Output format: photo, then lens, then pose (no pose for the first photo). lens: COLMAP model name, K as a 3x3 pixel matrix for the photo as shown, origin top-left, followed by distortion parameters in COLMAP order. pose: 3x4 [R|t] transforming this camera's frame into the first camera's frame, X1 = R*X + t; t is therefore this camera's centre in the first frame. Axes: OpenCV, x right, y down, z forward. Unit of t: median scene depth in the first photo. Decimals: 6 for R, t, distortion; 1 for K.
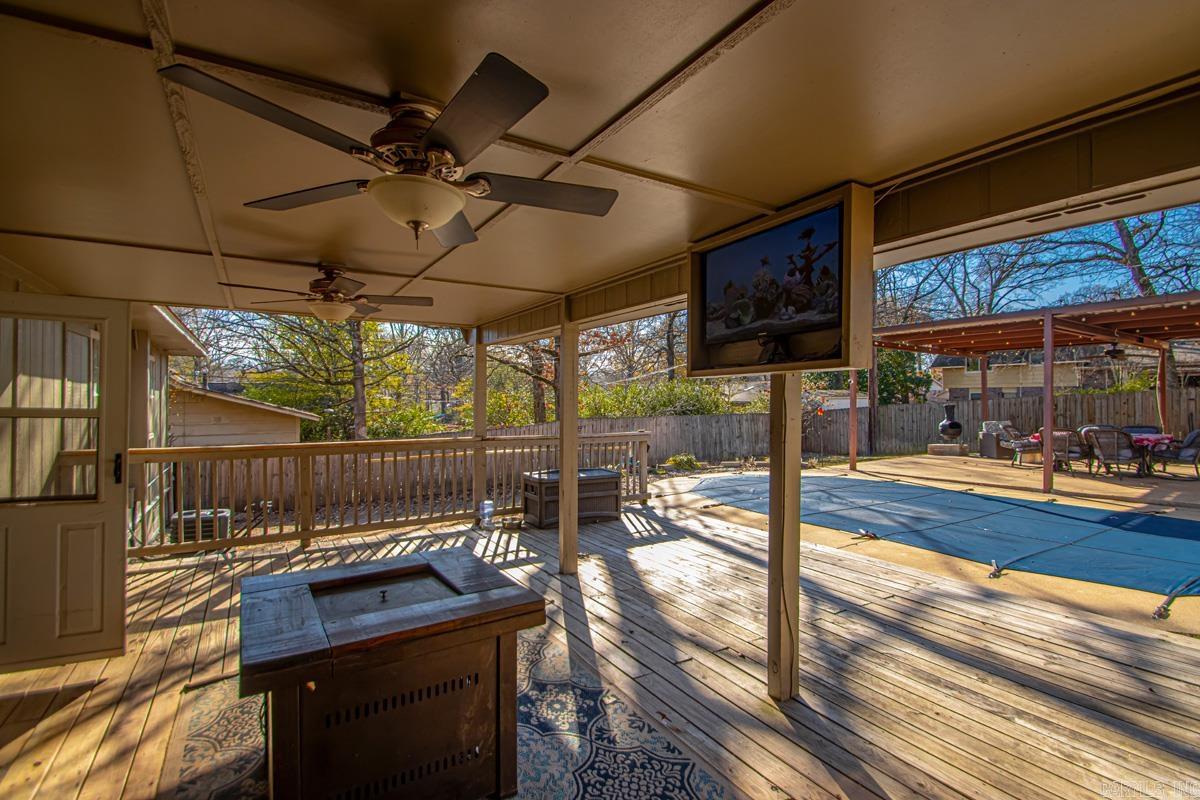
lens RADIAL K [[545.3, 0, 615.7], [0, 545.3, 399.5], [0, 0, 1]] dist [0.022959, -0.020622]
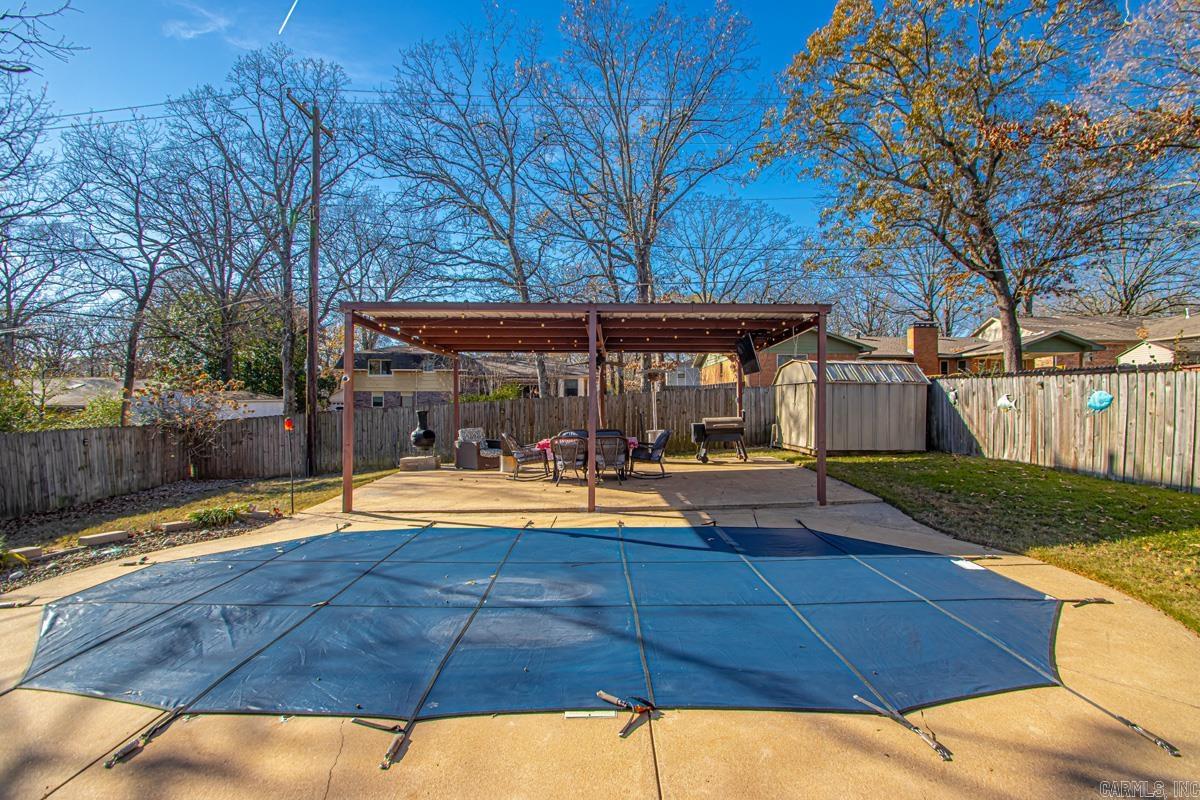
lens RADIAL K [[562.3, 0, 610.5], [0, 562.3, 397.7], [0, 0, 1]] dist [0.018569, -0.019003]
pose [[0.528855, 0.009211, 0.848662, 0.027193], [-0.002102, 0.999952, -0.009544, -0.004626], [-0.848709, 0.003263, 0.528850, 0.464864]]
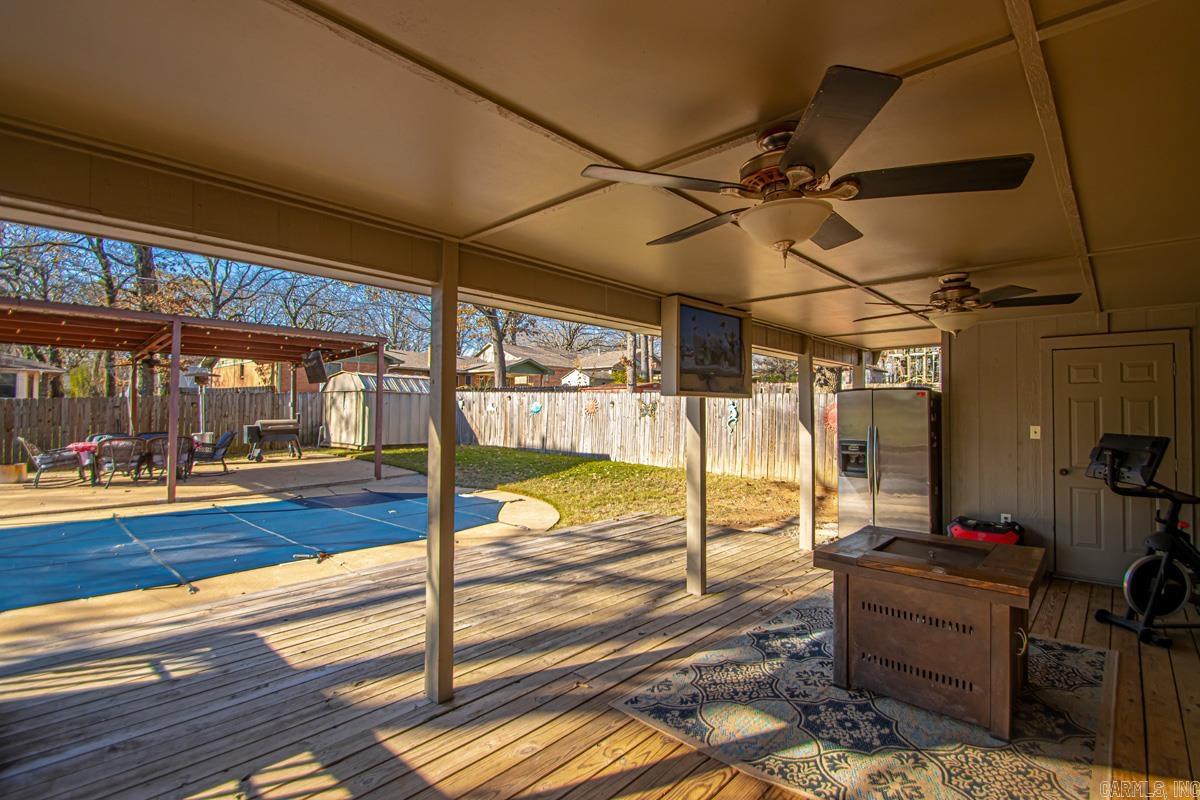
lens RADIAL K [[555.0, 0, 600.0], [0, 555.0, 400.0], [0, 0, 1]] dist [0.018806, -0.015600]
pose [[-0.230870, 0.019006, 0.972799, -0.345867], [-0.009850, 0.999712, -0.021870, 0.000710], [-0.972935, -0.014631, -0.230617, 0.461320]]
